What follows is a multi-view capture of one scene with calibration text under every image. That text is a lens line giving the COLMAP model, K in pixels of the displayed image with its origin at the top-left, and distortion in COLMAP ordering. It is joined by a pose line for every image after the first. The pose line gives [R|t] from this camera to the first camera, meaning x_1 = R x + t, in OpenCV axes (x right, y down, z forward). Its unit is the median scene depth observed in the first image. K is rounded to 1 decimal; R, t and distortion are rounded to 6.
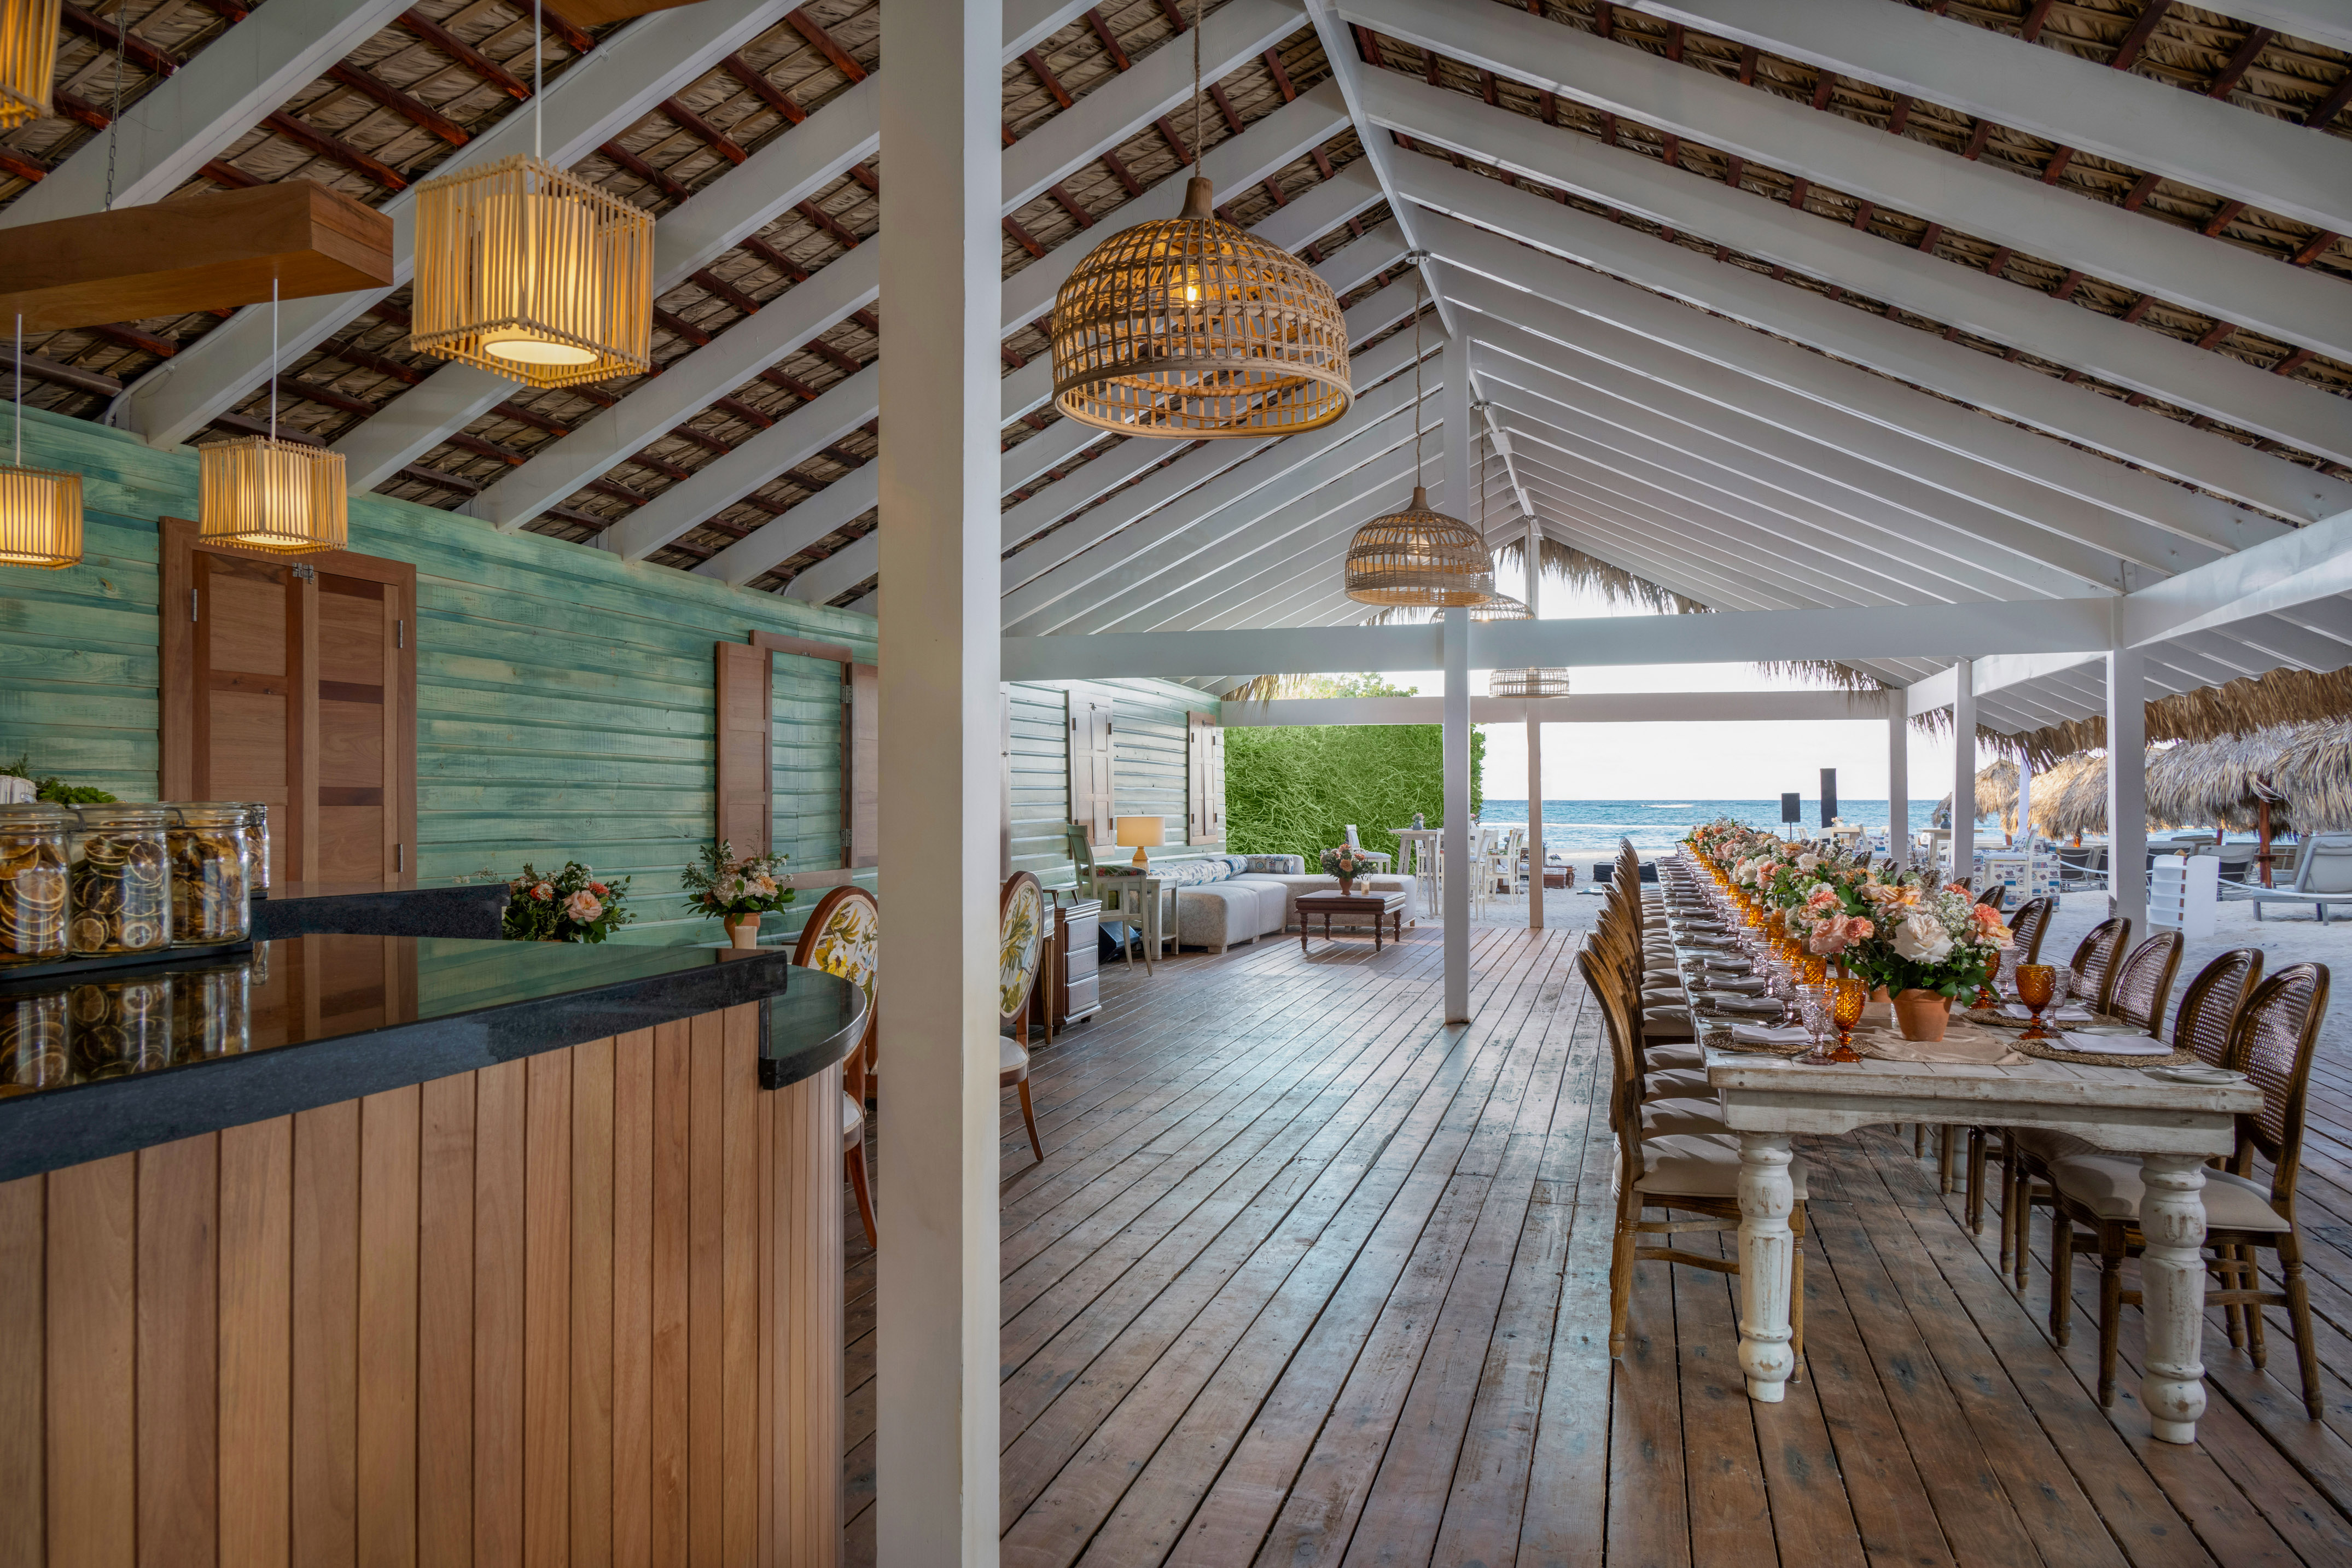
lens RADIAL K [[1574.7, 0, 1174.0], [0, 1574.7, 791.4], [0, 0, 1]] dist [-0.007334, 0.003003]
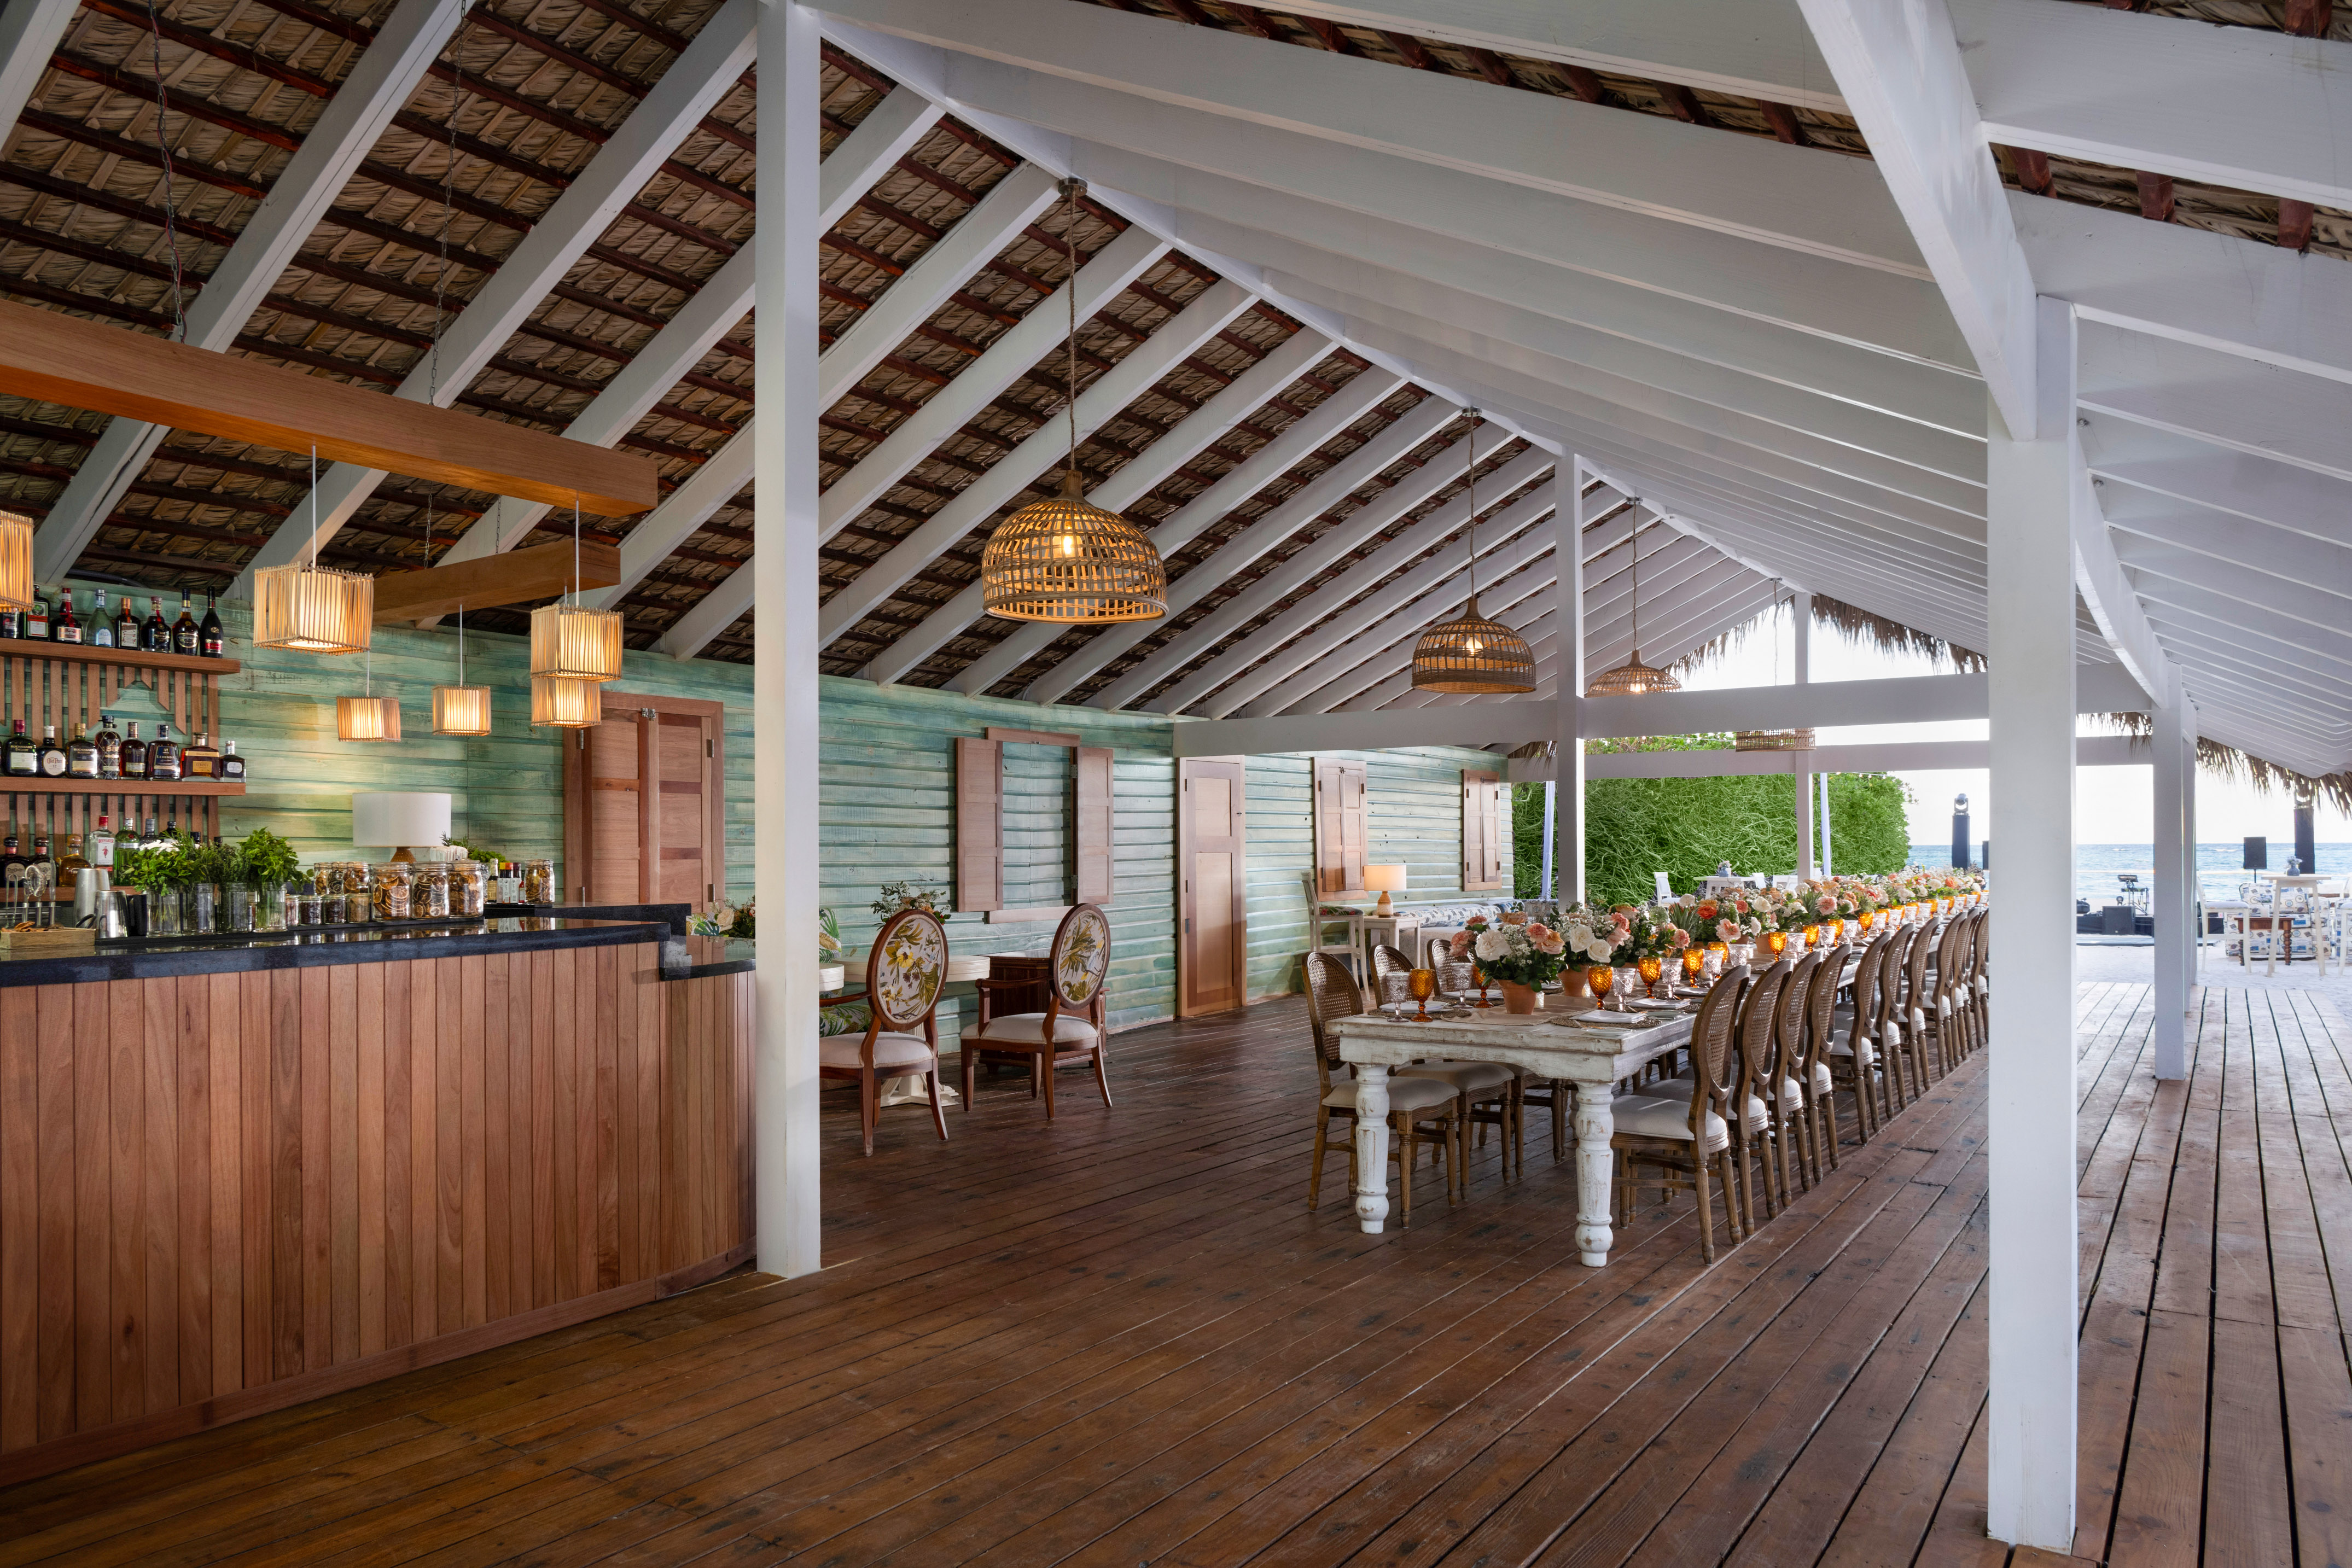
lens RADIAL K [[1574.7, 0, 1149.0], [0, 1574.7, 844.1], [0, 0, 1]] dist [-0.007334, 0.003003]
pose [[0.952804, -0.006952, -0.303505, 0.286876], [0.007744, 0.999969, 0.001408, -0.003535], [0.303486, -0.003692, 0.952829, -0.256184]]
